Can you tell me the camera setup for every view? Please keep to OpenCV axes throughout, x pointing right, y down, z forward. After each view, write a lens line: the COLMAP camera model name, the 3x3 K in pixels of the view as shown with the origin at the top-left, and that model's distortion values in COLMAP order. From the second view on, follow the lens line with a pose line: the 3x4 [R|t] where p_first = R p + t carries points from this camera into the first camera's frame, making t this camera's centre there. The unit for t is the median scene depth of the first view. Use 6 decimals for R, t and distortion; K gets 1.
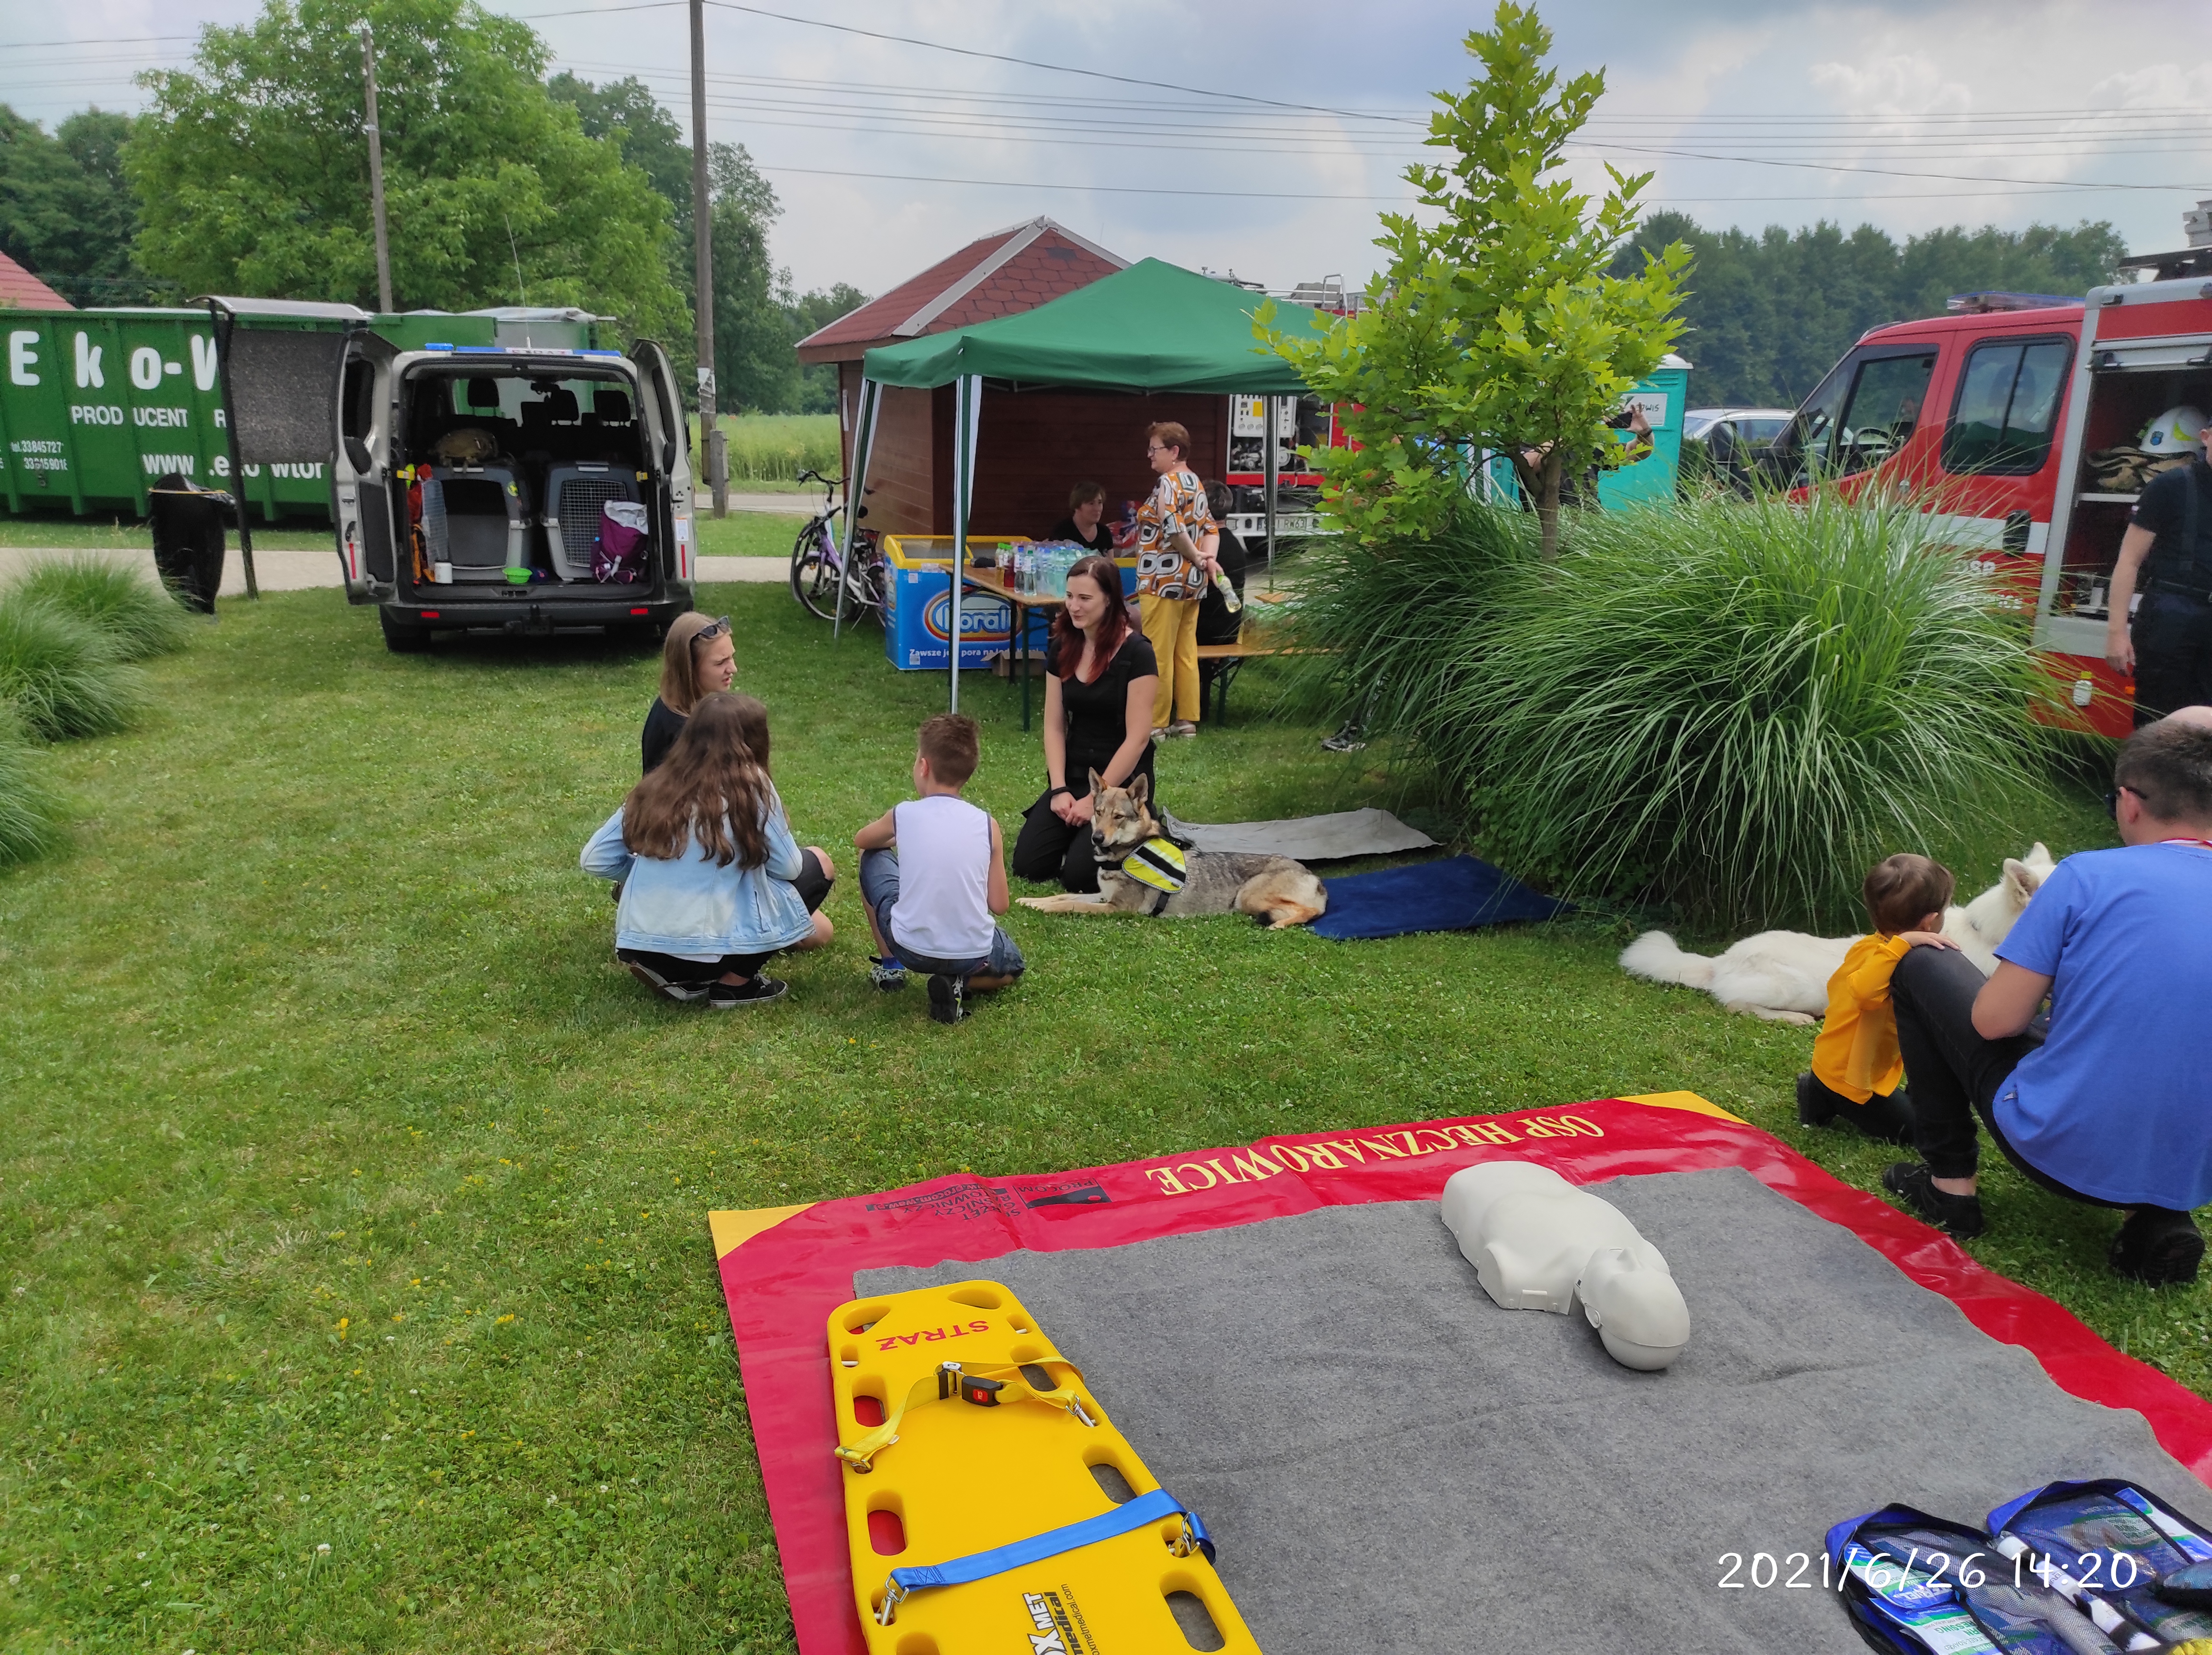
lens RADIAL K [[1623.3, 0, 1096.0], [0, 1623.3, 835.3], [0, 0, 1]] dist [0.049971, -0.040806]
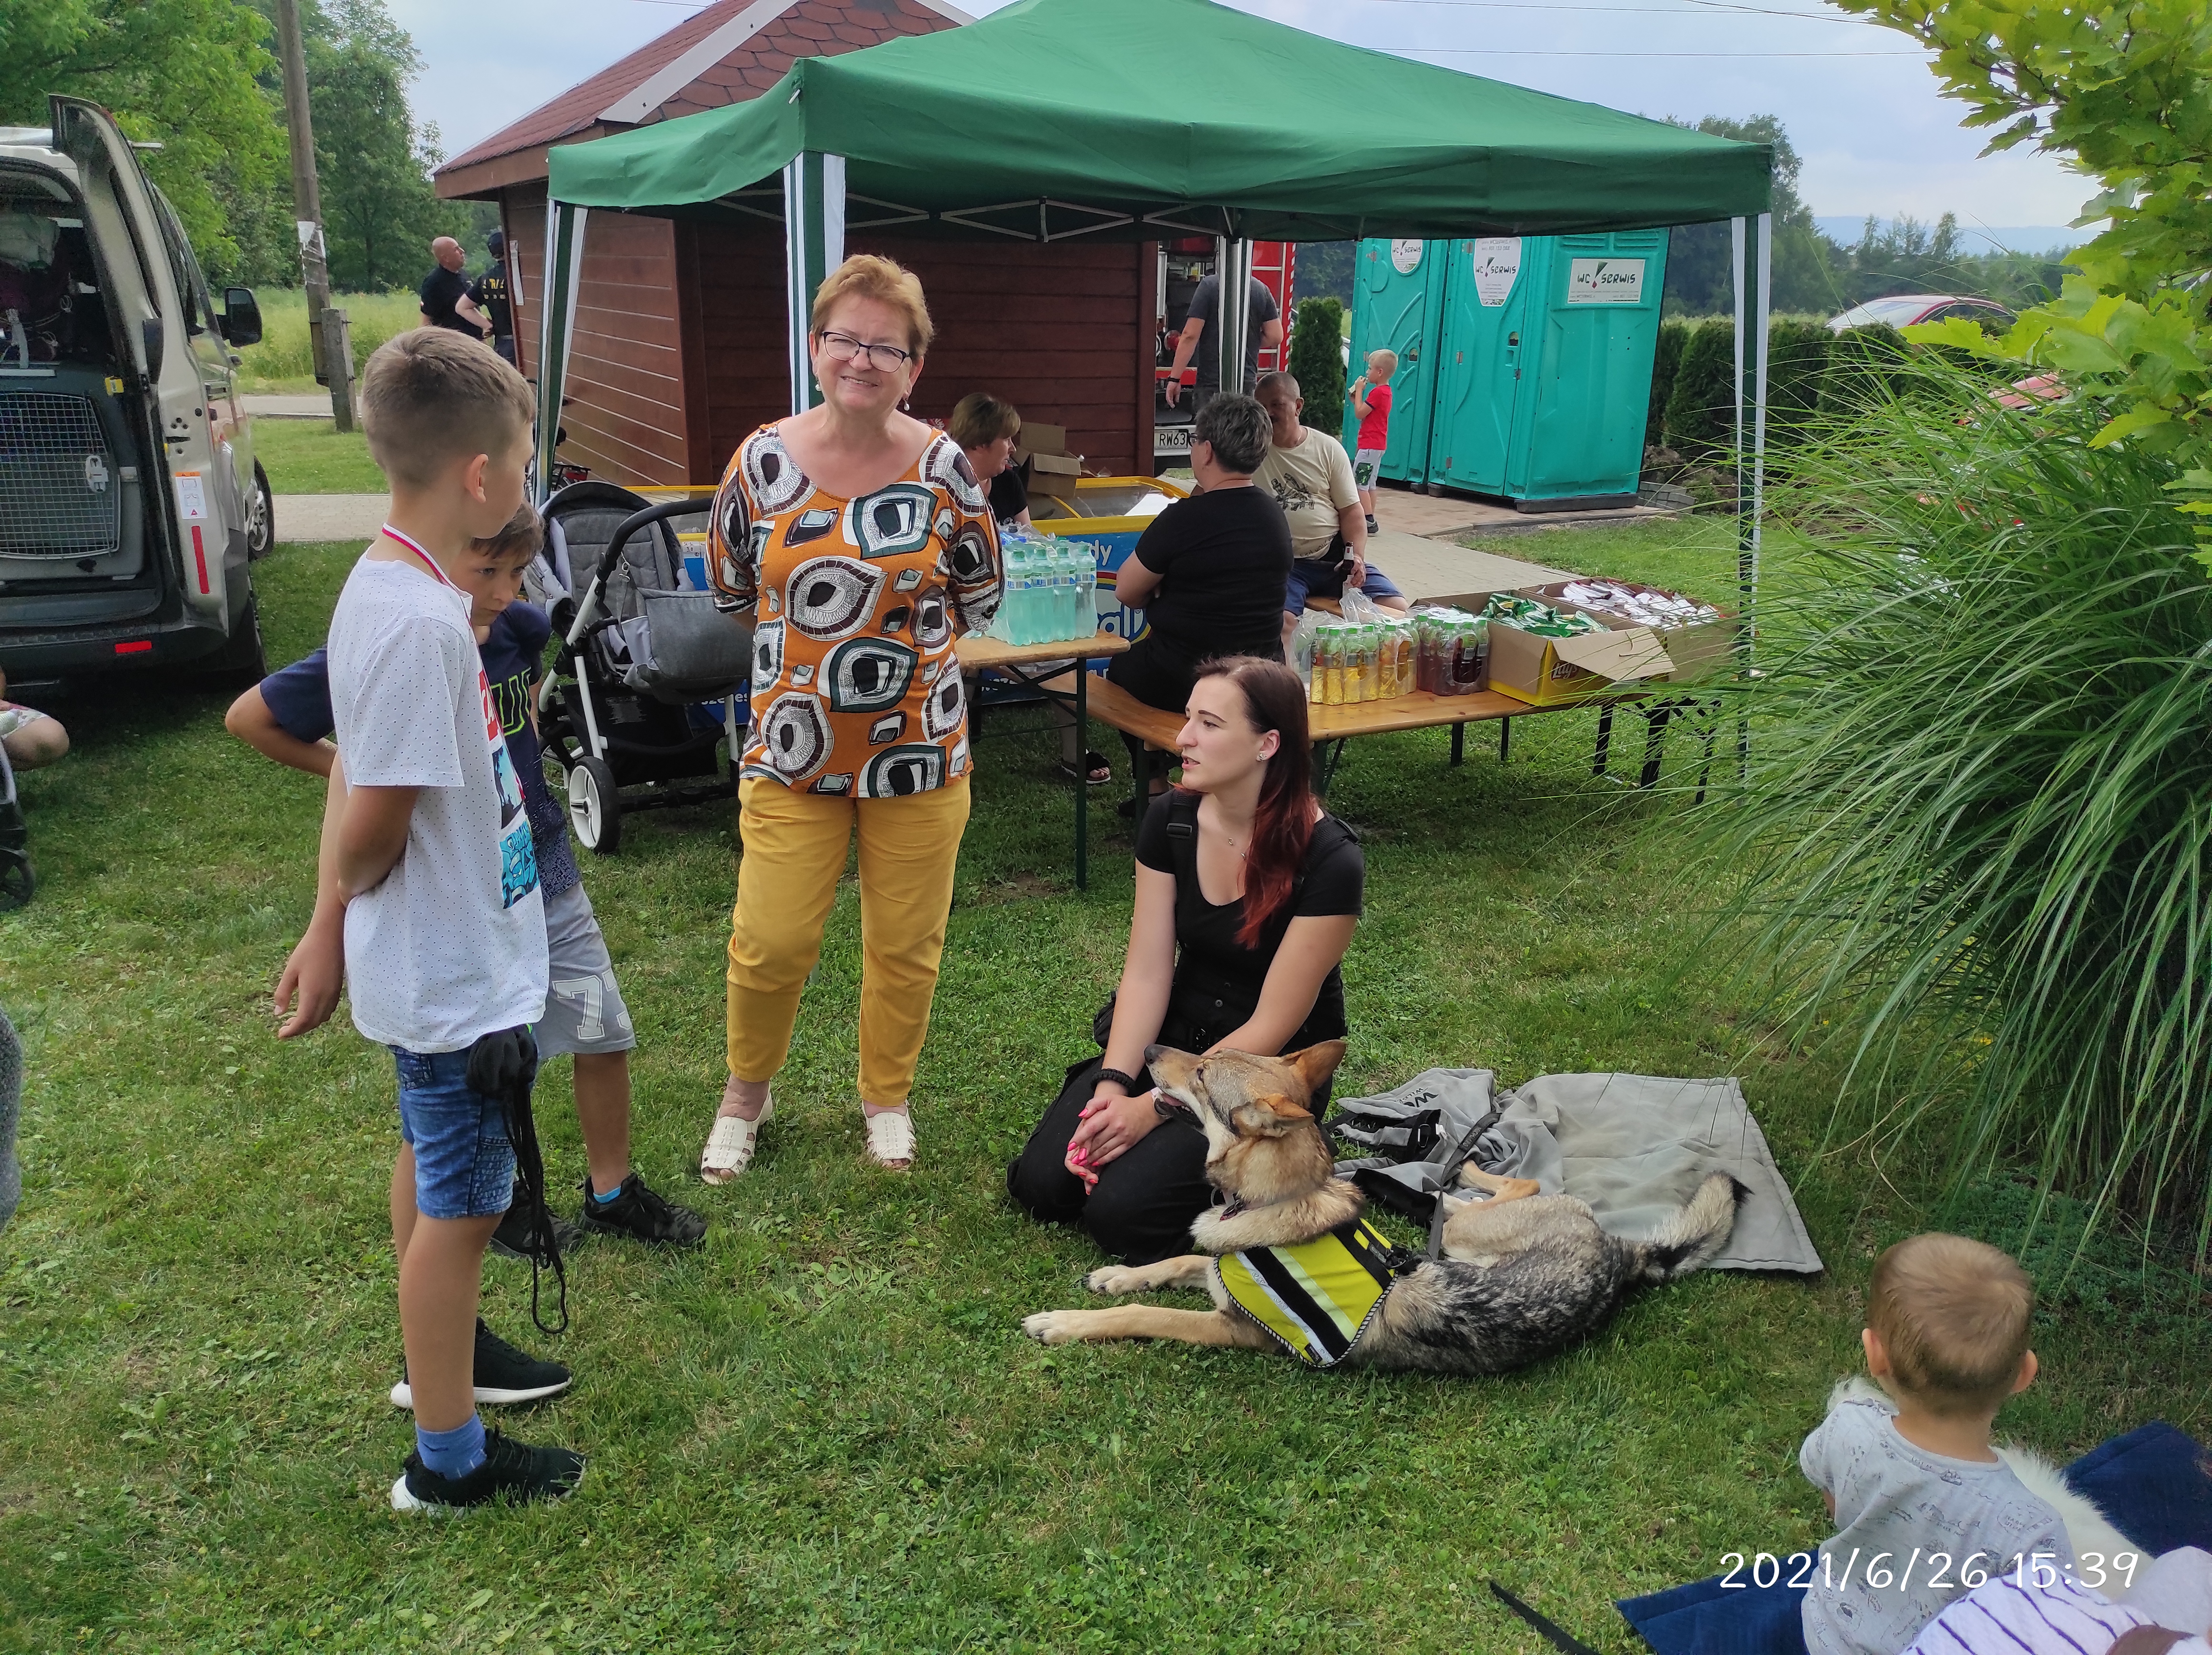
lens RADIAL K [[1623.3, 0, 1096.0], [0, 1623.3, 835.3], [0, 0, 1]] dist [0.049971, -0.040806]
pose [[0.984325, -0.051772, 0.168593, -0.066882], [0.041300, 0.997028, 0.065039, -0.098322], [-0.171459, -0.057056, 0.983538, 0.422384]]
